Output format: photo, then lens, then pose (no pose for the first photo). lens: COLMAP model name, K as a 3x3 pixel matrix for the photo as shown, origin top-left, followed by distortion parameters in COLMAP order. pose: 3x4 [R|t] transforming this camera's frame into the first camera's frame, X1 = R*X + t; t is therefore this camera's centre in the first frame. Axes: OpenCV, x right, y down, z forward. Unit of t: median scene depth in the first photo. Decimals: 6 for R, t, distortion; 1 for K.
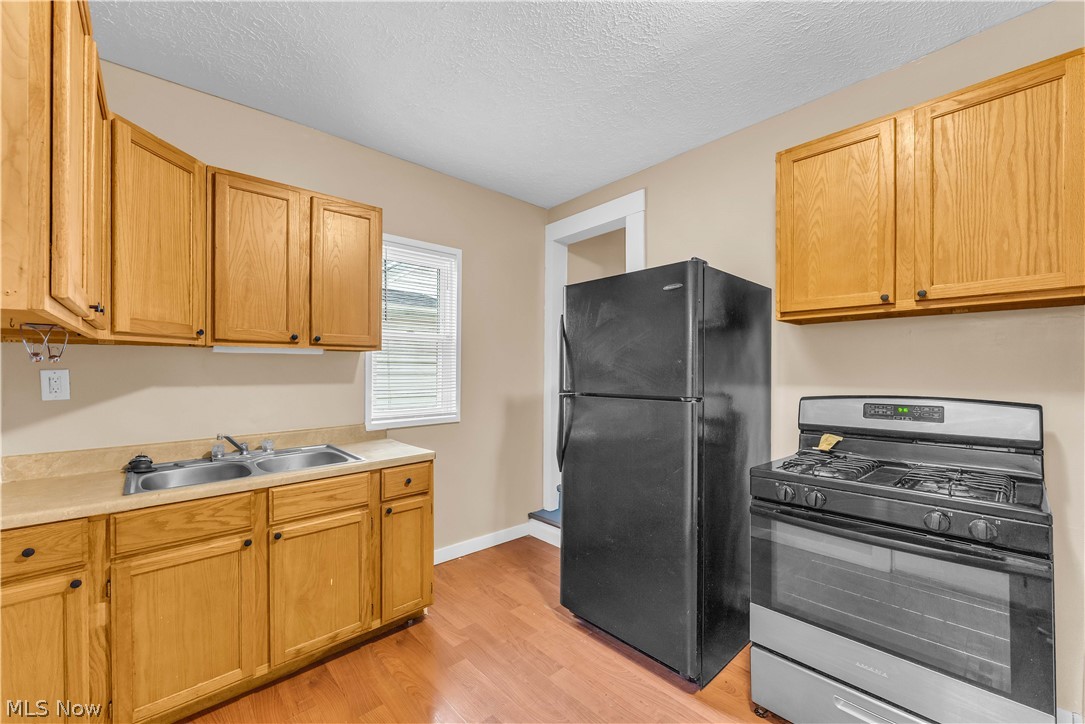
lens RADIAL K [[437.5, 0, 526.2], [0, 437.5, 367.9], [0, 0, 1]] dist [-0.006303, -0.000063]
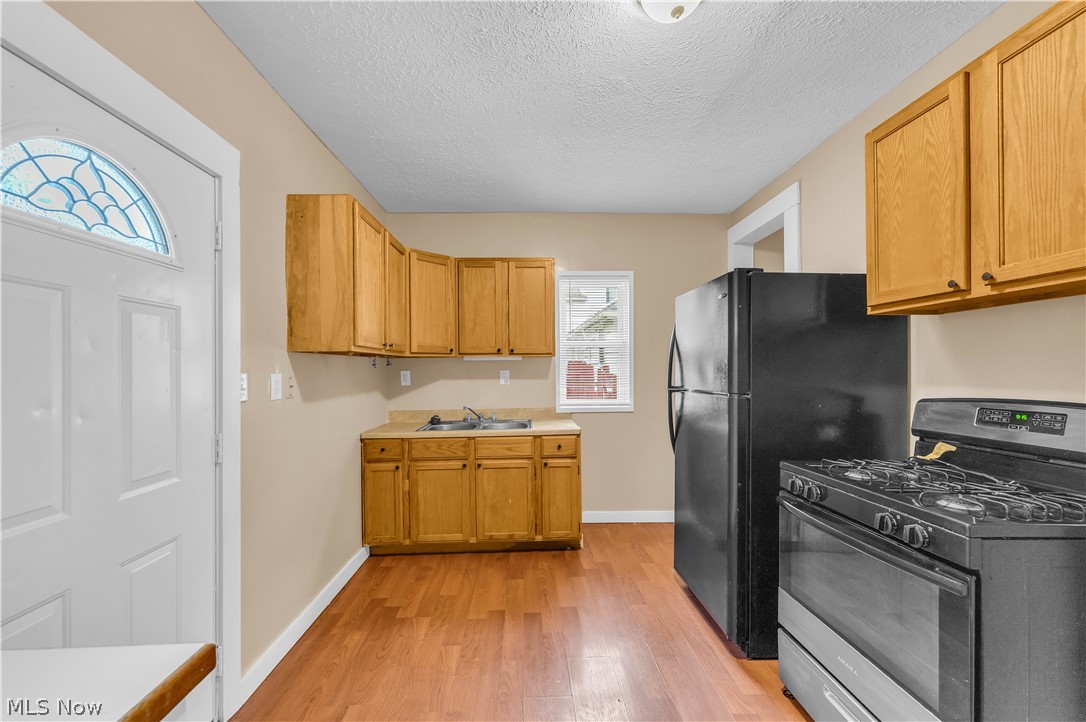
lens RADIAL K [[437.9, 0, 533.8], [0, 437.9, 366.9], [0, 0, 1]] dist [-0.006303, -0.000063]
pose [[0.763660, -0.008824, -0.645559, 0.709856], [0.009134, 0.999954, -0.002863, -0.001836], [0.645554, -0.003710, 0.763705, -0.190267]]
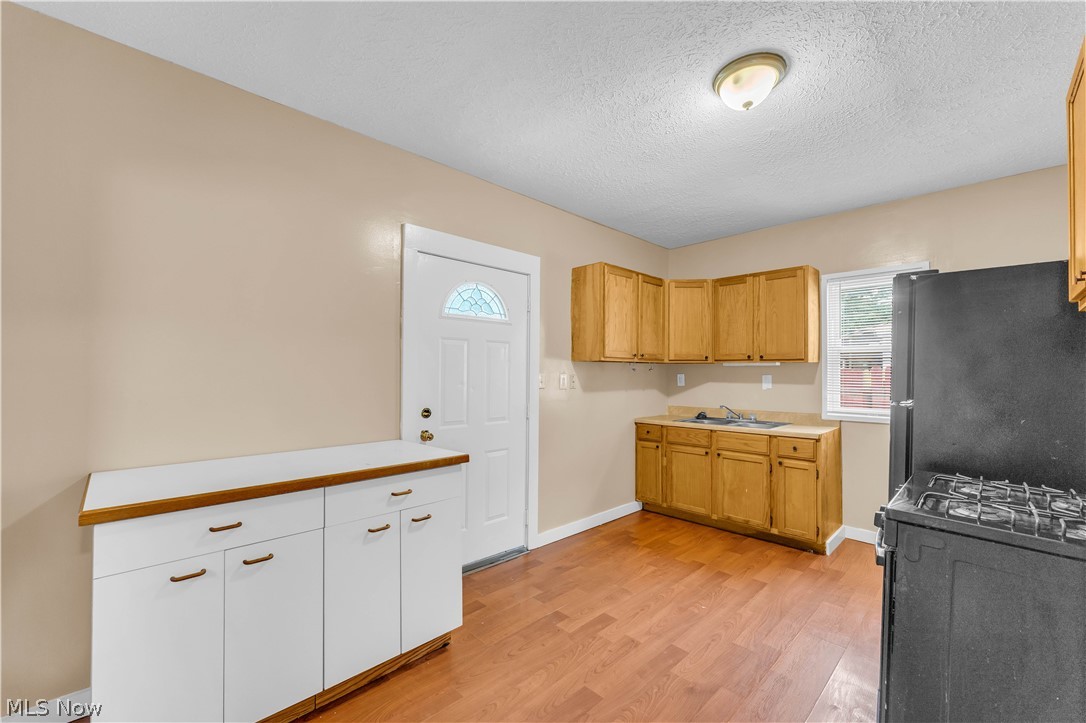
lens RADIAL K [[437.9, 0, 522.9], [0, 437.9, 370.4], [0, 0, 1]] dist [-0.006303, -0.000063]
pose [[0.009496, -0.004376, -0.999945, 1.455692], [-0.005396, 0.999976, -0.004427, 0.000049], [0.999940, 0.005437, 0.009472, 0.044618]]
